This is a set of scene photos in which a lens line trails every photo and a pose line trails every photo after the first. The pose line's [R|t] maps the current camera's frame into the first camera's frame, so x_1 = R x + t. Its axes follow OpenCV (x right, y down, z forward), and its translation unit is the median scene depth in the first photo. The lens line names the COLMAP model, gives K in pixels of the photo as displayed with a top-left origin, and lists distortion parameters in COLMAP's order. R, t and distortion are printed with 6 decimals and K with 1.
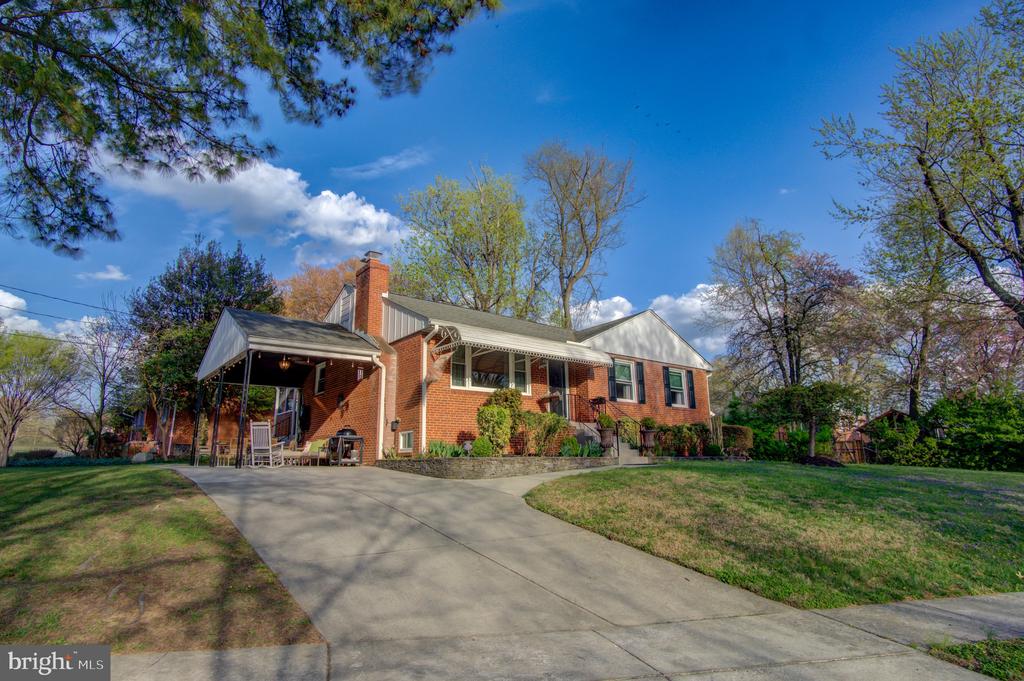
lens RADIAL K [[539.7, 0, 512.0], [0, 539.7, 340.5], [0, 0, 1]] dist [0.000102, -0.000088]
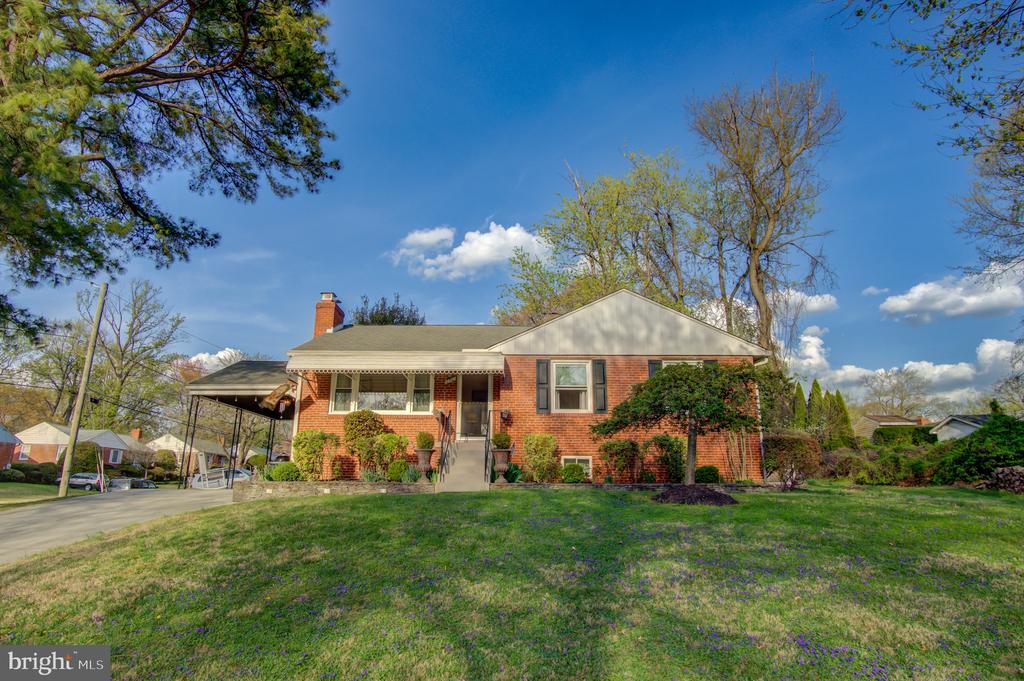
lens RADIAL K [[539.7, 0, 512.0], [0, 539.7, 340.5], [0, 0, 1]] dist [0.000102, -0.000088]
pose [[0.667145, -0.174579, -0.724182, 0.693890], [0.126235, 0.984586, -0.121062, 0.092894], [0.734154, -0.010651, 0.678899, 0.431954]]
